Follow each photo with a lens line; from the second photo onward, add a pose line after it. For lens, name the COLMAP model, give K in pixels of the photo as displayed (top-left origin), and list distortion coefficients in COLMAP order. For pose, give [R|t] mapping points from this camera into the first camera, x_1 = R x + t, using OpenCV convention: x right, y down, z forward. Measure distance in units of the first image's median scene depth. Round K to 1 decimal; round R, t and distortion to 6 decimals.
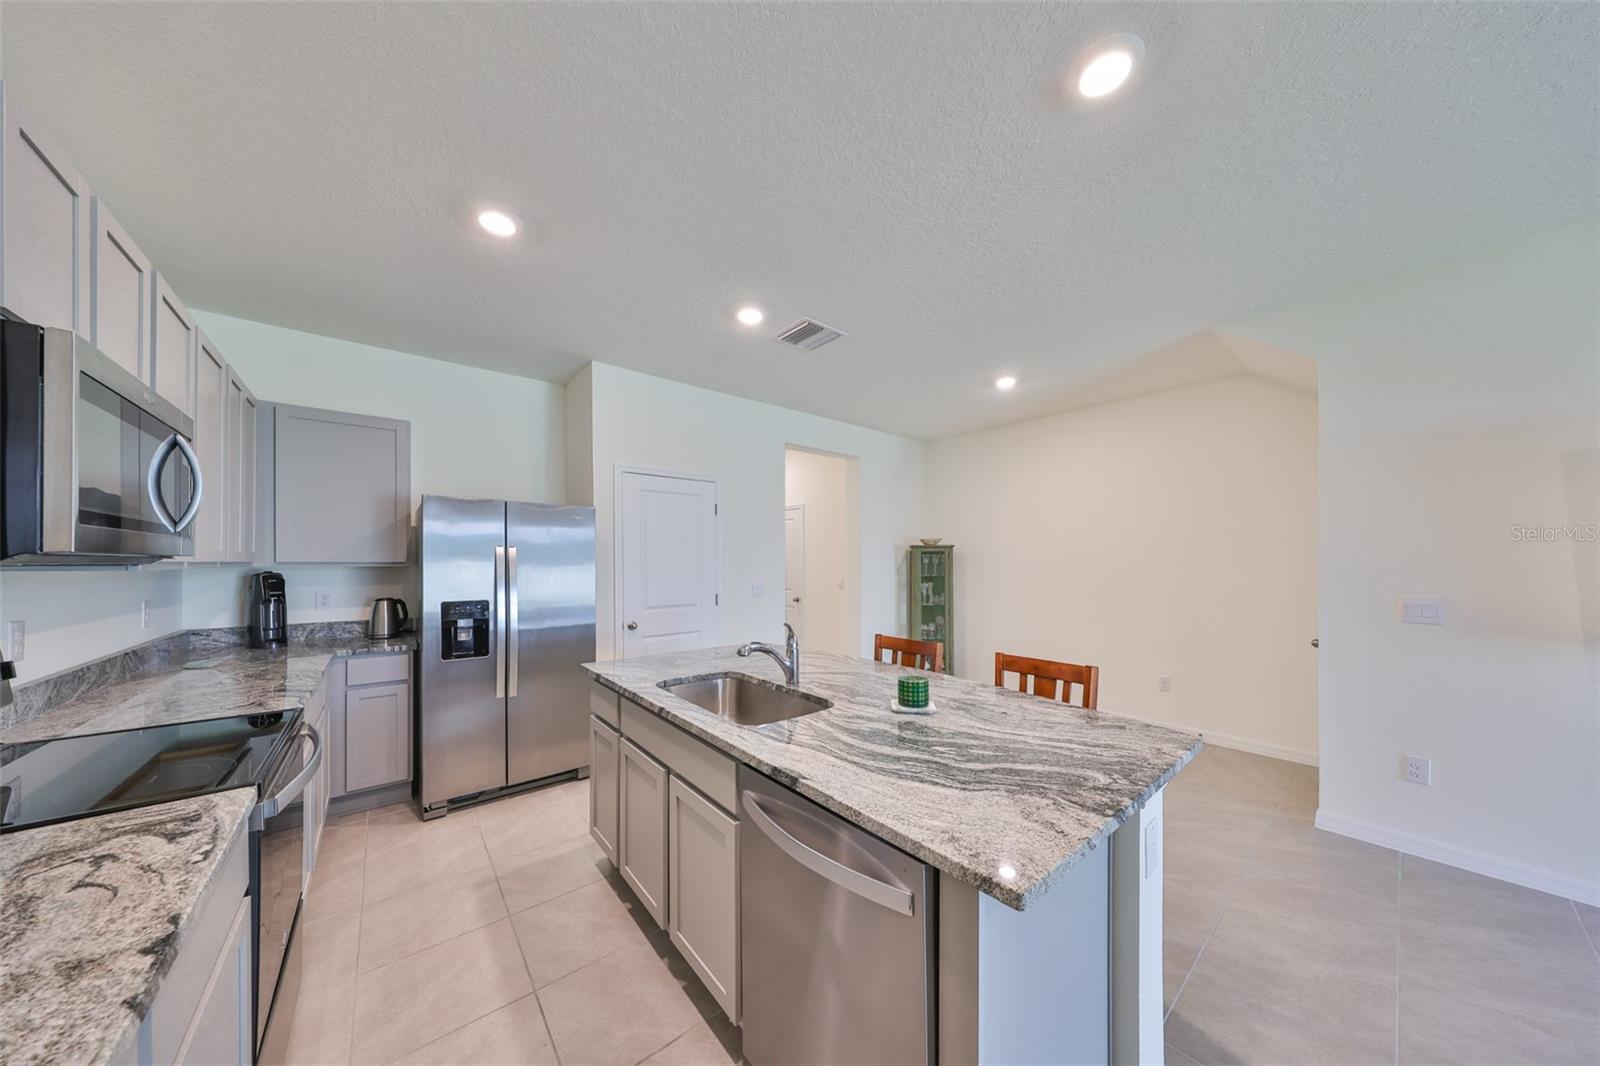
lens RADIAL K [[500.3, 0, 805.1], [0, 500.3, 561.1], [0, 0, 1]] dist [0.000171, -0.000006]
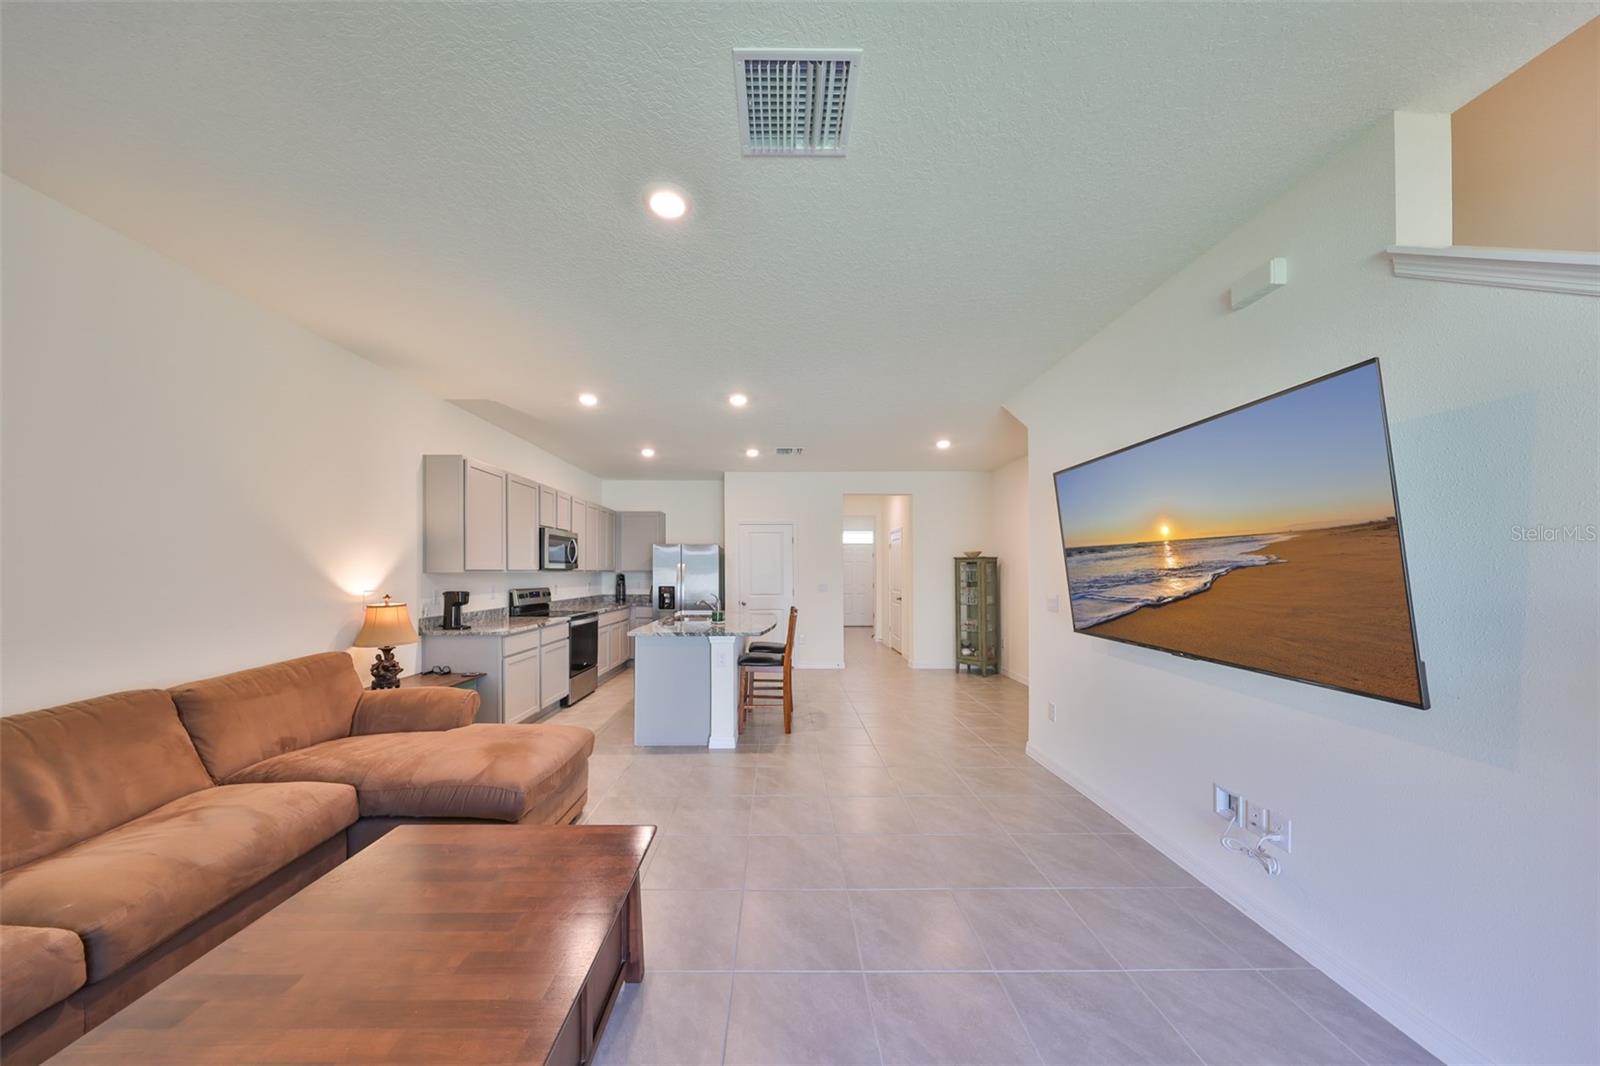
lens RADIAL K [[513.0, 0, 790.3], [0, 513.0, 568.3], [0, 0, 1]] dist [0.001443, 0.000102]
pose [[0.774681, -0.004157, -0.632339, 1.915367], [0.000912, 0.999985, -0.005457, 0.007072], [0.632352, 0.003651, 0.774673, -0.775995]]
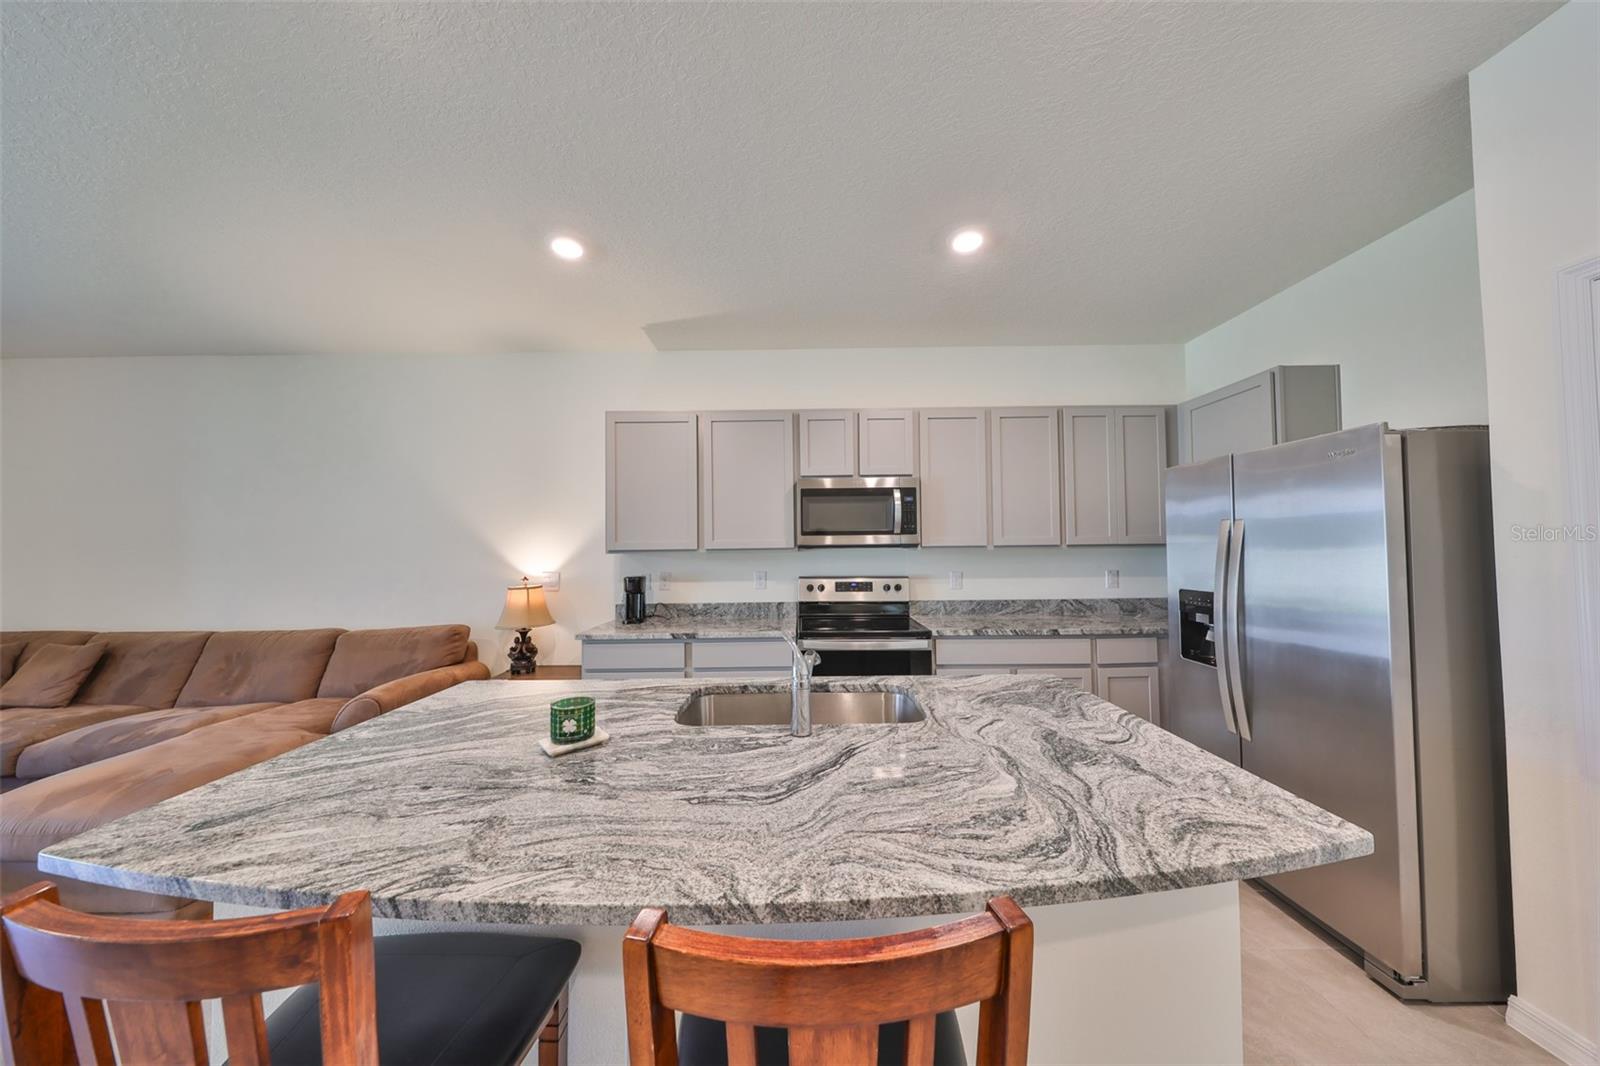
lens RADIAL K [[494.5, 0, 802.0], [0, 494.5, 531.1], [0, 0, 1]] dist [0.000594, 0.000000]
pose [[-0.644058, -0.021543, -0.764673, 0.470368], [0.014996, 0.999056, -0.040776, 0.011670], [0.764830, -0.037729, -0.643127, 1.446716]]
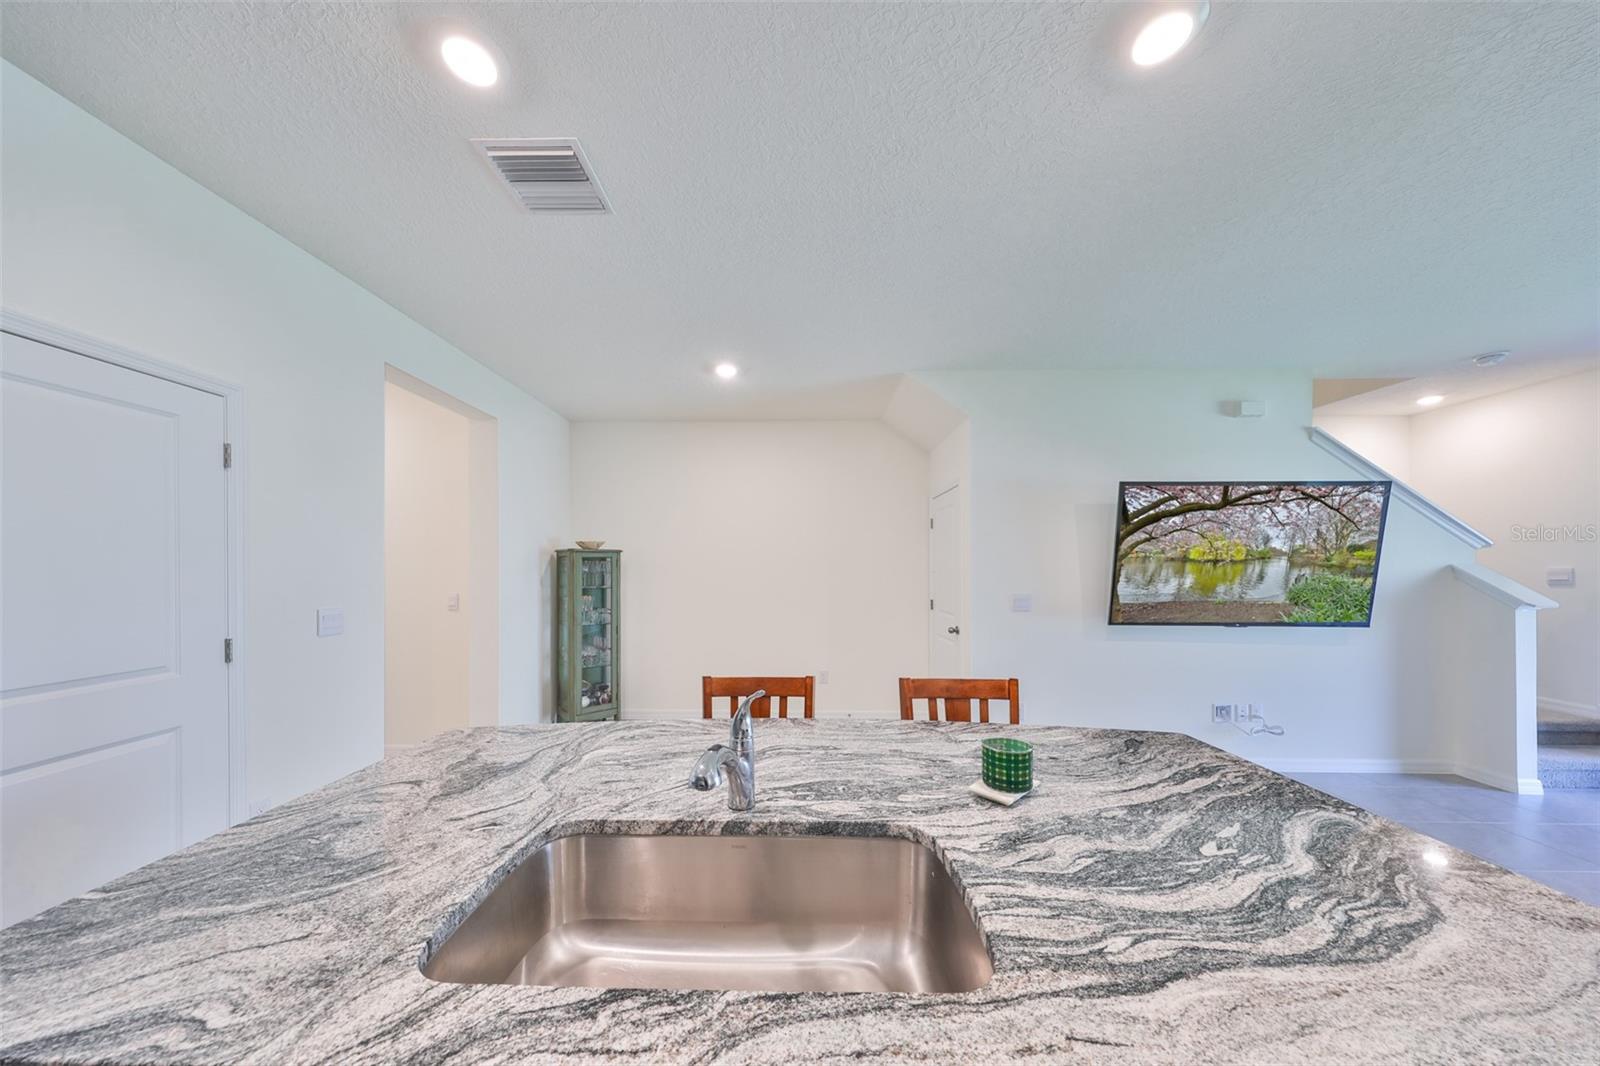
lens RADIAL K [[502.2, 0, 793.9], [0, 502.2, 547.4], [0, 0, 1]] dist [0.001187, 0.000038]
pose [[0.653760, 0.038981, 0.755697, -0.387367], [-0.001800, 0.998750, -0.049961, 0.011538], [-0.756700, 0.031303, 0.653013, 0.640395]]
